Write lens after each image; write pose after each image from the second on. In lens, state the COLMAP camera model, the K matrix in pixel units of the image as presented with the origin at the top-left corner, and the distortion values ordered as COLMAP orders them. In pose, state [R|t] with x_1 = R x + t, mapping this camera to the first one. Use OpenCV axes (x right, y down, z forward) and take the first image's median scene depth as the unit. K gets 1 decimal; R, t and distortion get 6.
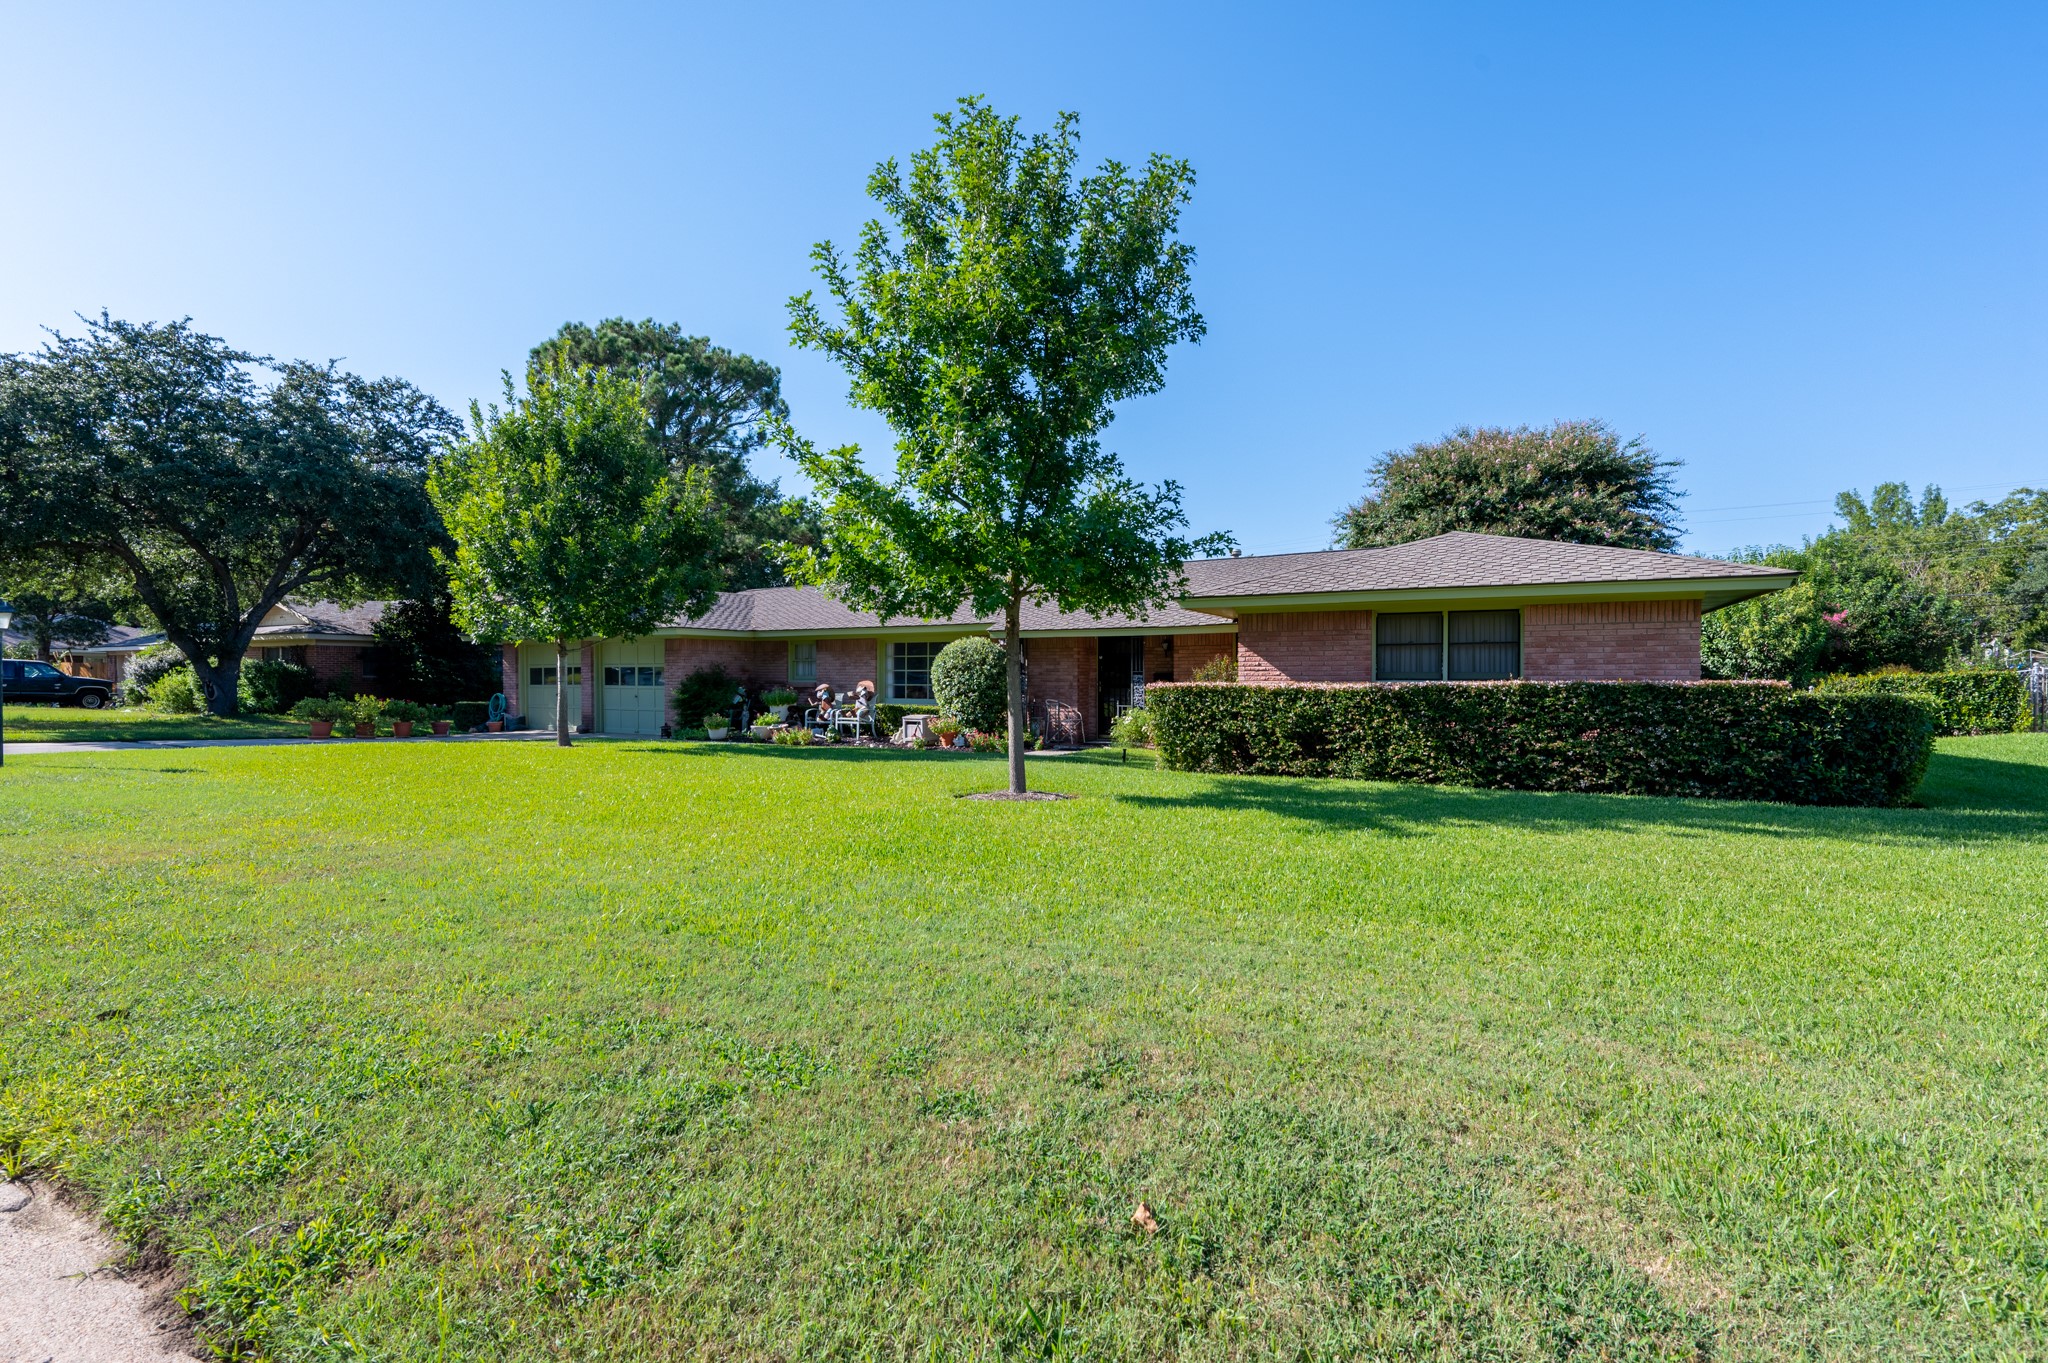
lens RADIAL K [[906.2, 0, 1028.8], [0, 906.2, 682.3], [0, 0, 1]] dist [-0.001232, -0.000044]
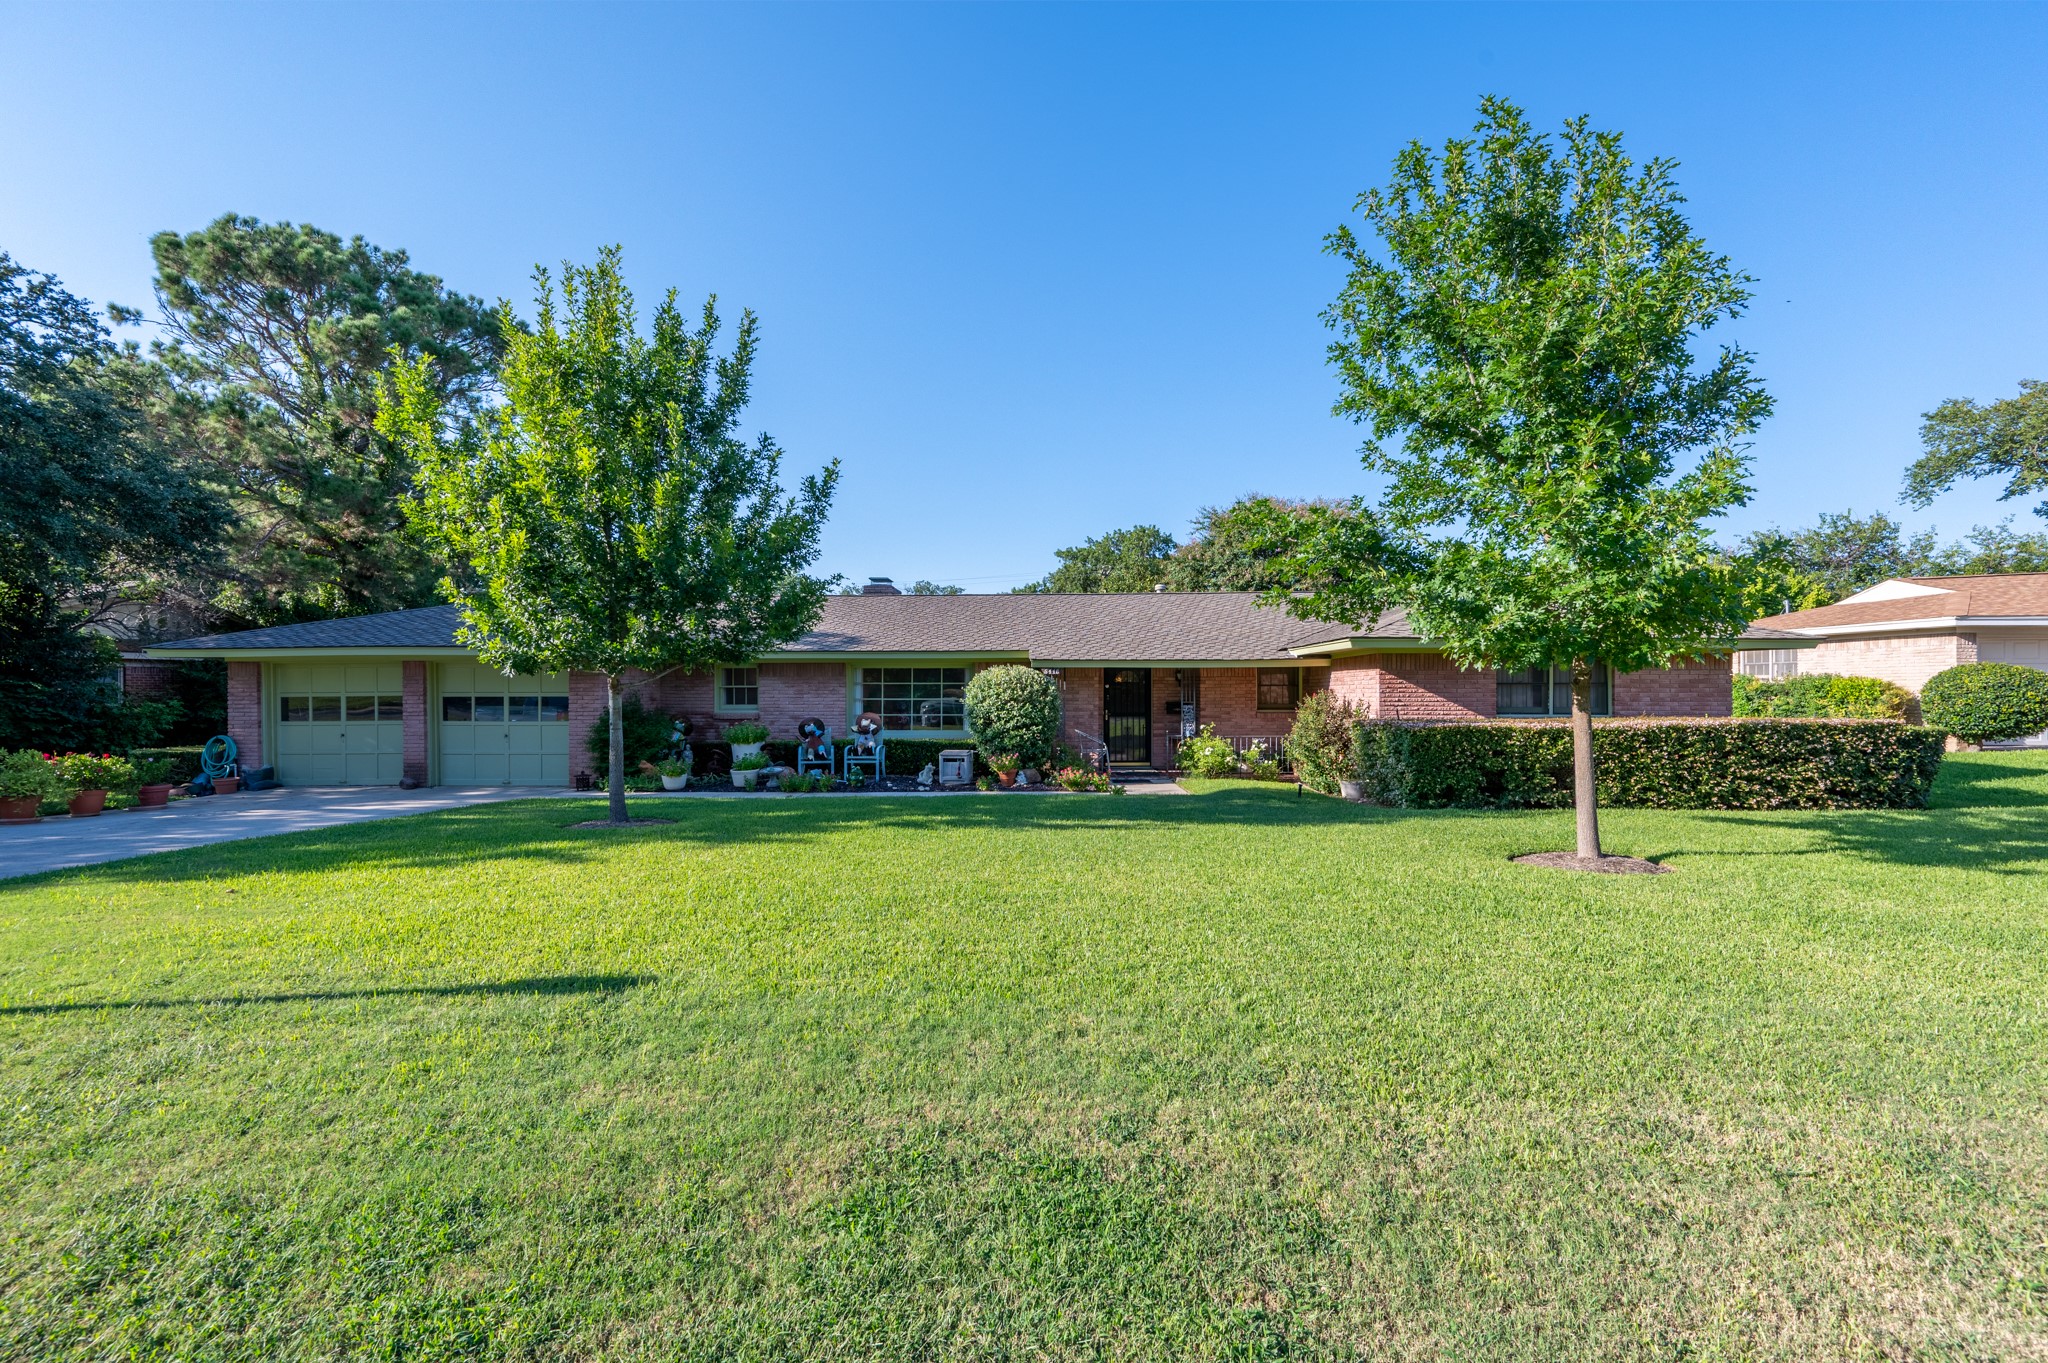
lens RADIAL K [[811.5, 0, 1022.2], [0, 811.5, 681.5], [0, 0, 1]] dist [0.000063, -0.000266]
pose [[0.888745, 0.000848, 0.458400, -0.429529], [0.003968, 0.999947, -0.009543, -0.025228], [-0.458384, 0.010300, 0.888695, 0.243672]]
